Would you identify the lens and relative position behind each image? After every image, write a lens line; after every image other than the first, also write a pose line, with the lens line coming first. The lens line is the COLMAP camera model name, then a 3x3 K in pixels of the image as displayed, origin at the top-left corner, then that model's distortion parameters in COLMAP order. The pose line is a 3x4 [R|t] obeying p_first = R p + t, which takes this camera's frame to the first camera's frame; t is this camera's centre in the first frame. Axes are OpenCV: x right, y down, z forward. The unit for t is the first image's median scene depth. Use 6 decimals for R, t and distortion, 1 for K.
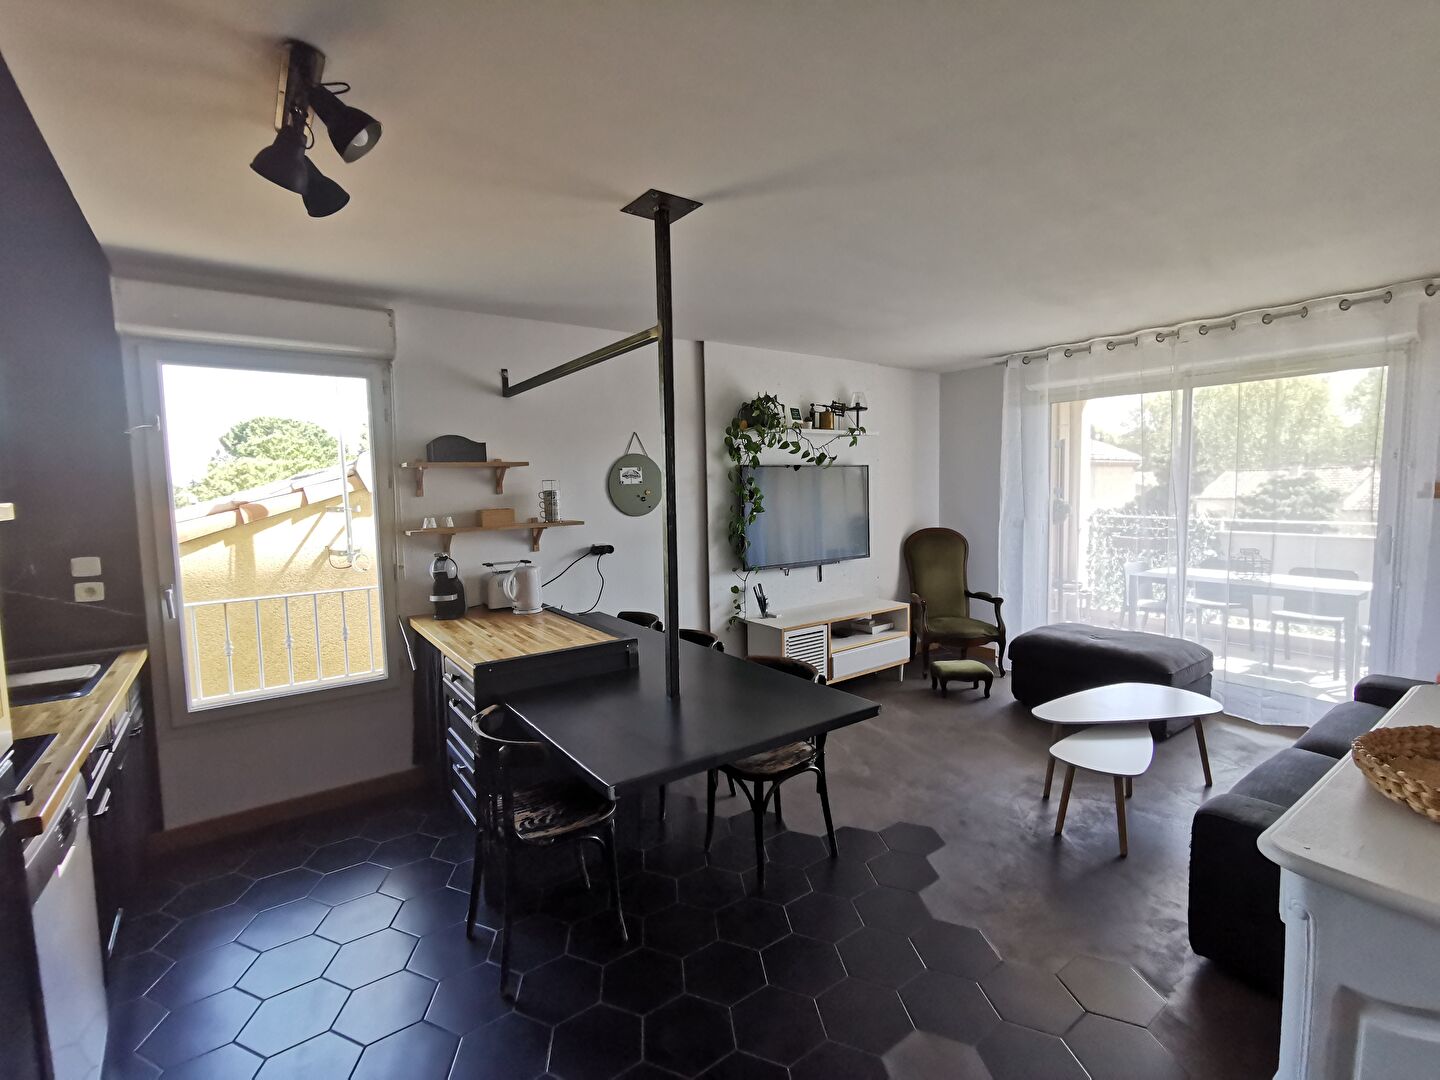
lens RADIAL K [[659.8, 0, 720.0], [0, 659.8, 540.0], [0, 0, 1]] dist [-0.008742, 0.013903]
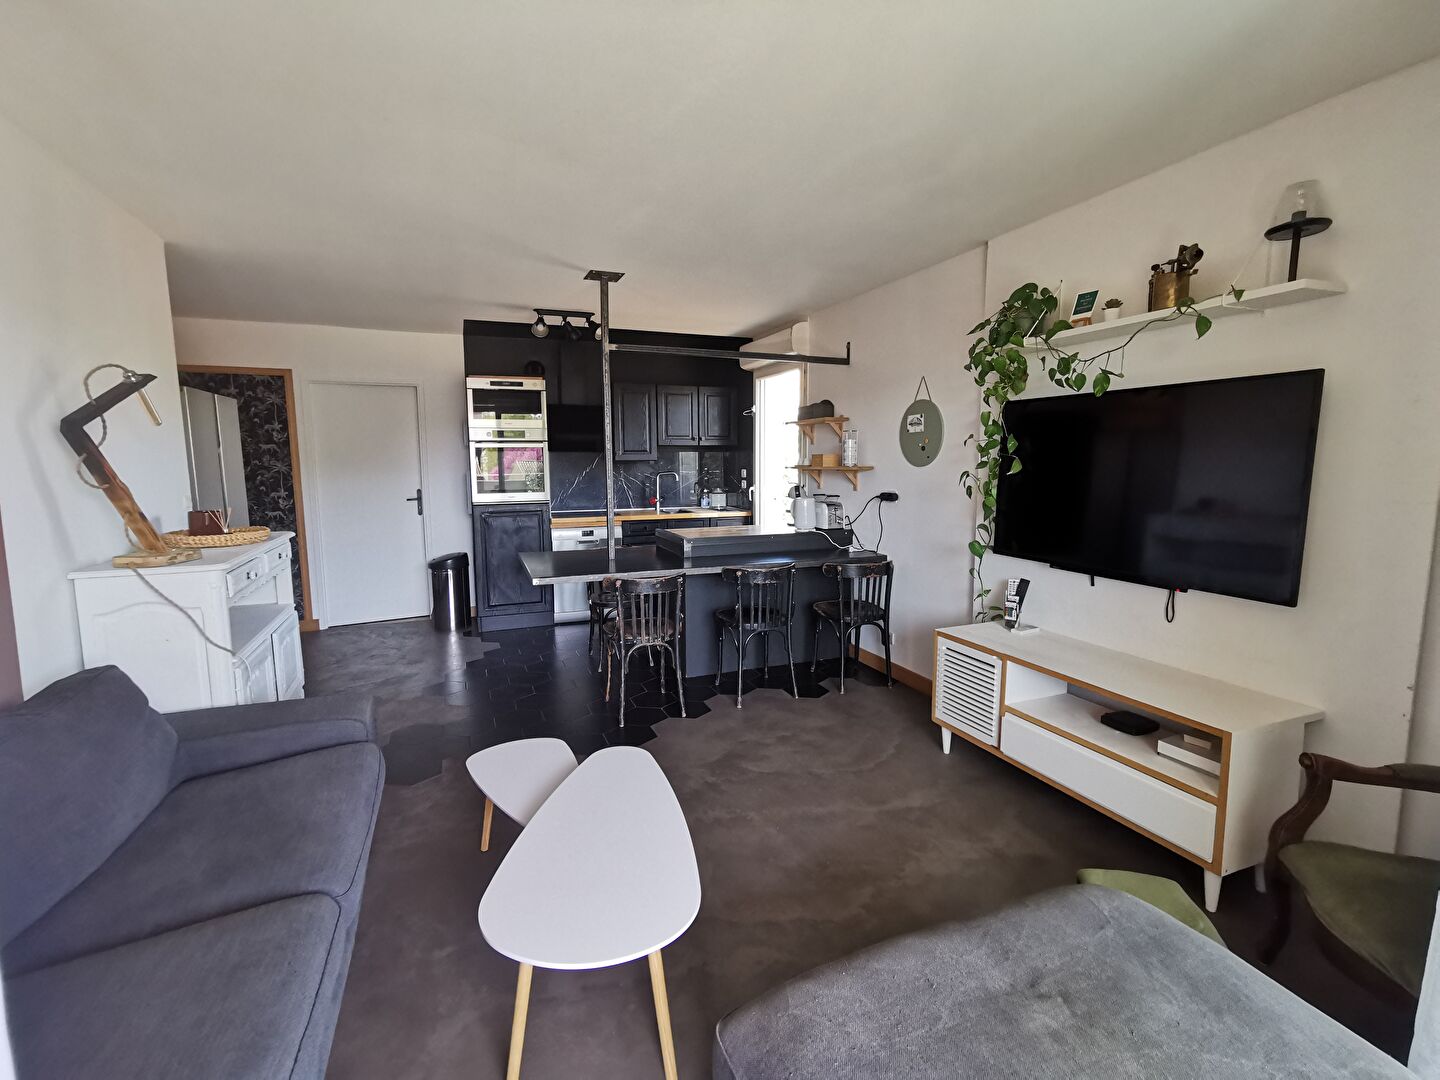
lens RADIAL K [[659.8, 0, 720.0], [0, 659.8, 540.0], [0, 0, 1]] dist [-0.008742, 0.013903]
pose [[-0.240116, 0.139552, -0.960661, 0.896271], [-0.076878, 0.983771, 0.162125, -0.066364], [0.967695, 0.112783, -0.225491, 0.986306]]
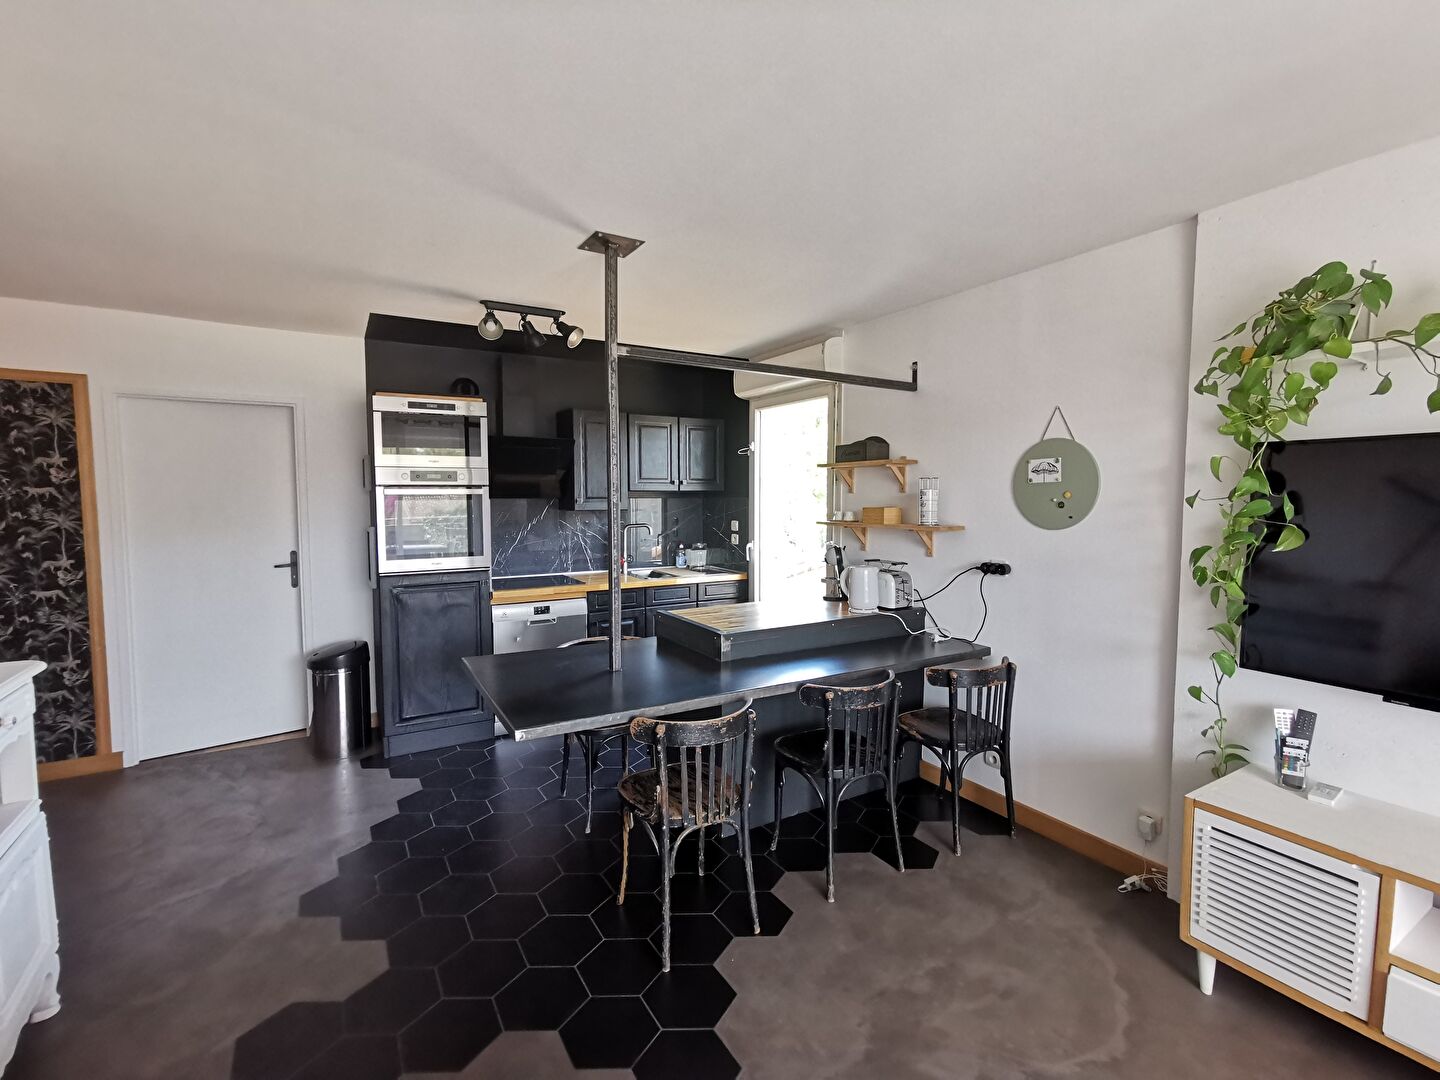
lens RADIAL K [[659.8, 0, 720.0], [0, 659.8, 540.0], [0, 0, 1]] dist [-0.008742, 0.013903]
pose [[-0.084861, 0.088083, -0.992492, 0.605633], [-0.087171, 0.991609, 0.095458, -0.063012], [0.992572, 0.094617, -0.076471, 0.740142]]
